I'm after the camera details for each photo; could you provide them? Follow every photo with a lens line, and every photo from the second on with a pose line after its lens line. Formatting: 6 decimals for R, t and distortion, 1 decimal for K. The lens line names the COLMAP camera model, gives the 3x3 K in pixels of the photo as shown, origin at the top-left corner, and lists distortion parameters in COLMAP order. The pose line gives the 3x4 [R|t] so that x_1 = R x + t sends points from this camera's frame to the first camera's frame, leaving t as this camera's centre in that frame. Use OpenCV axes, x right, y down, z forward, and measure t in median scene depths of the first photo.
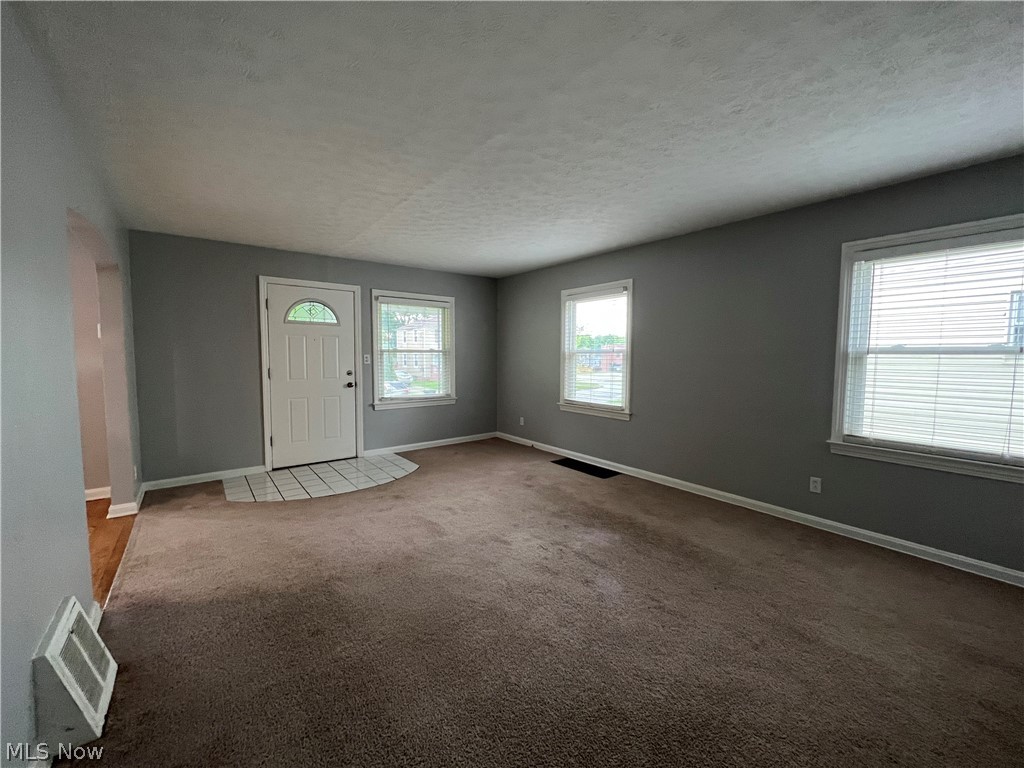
lens RADIAL K [[406.6, 0, 514.8], [0, 406.6, 387.2], [0, 0, 1]] dist [-0.001590, -0.000074]
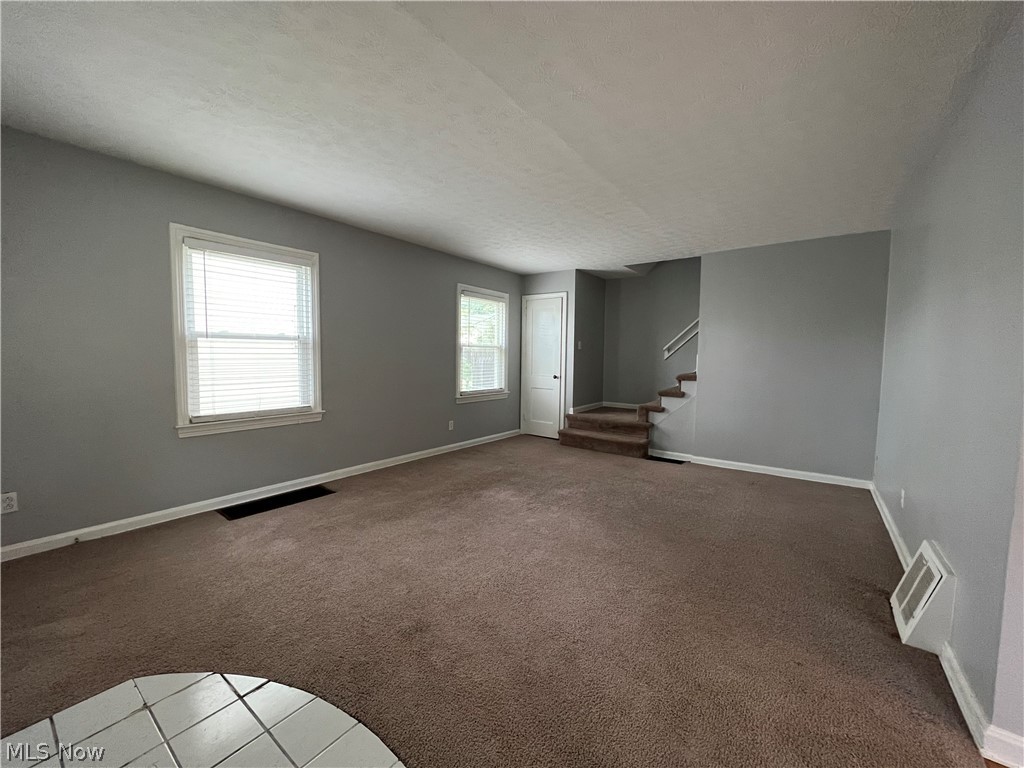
lens RADIAL K [[406.6, 0, 516.5], [0, 406.6, 388.1], [0, 0, 1]] dist [-0.001590, -0.000074]
pose [[-0.272598, -0.103866, 0.956505, -0.634079], [0.043676, 0.991795, 0.120146, -0.069170], [-0.961136, 0.074528, -0.265825, 0.808211]]
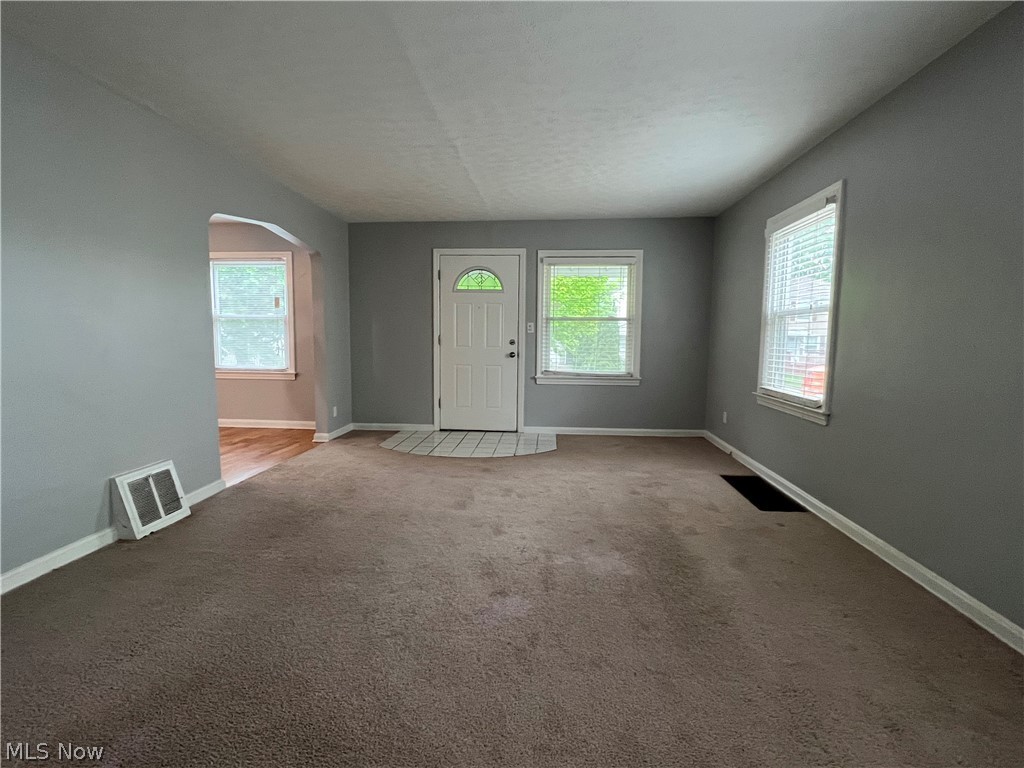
lens RADIAL K [[491.6, 0, 510.1], [0, 491.6, 387.7], [0, 0, 1]] dist [0.001455, -0.003003]
pose [[0.739389, 0.074175, -0.669180, 0.405179], [-0.059897, 0.997219, 0.044355, 0.022731], [0.670609, 0.007287, 0.741775, 0.159884]]
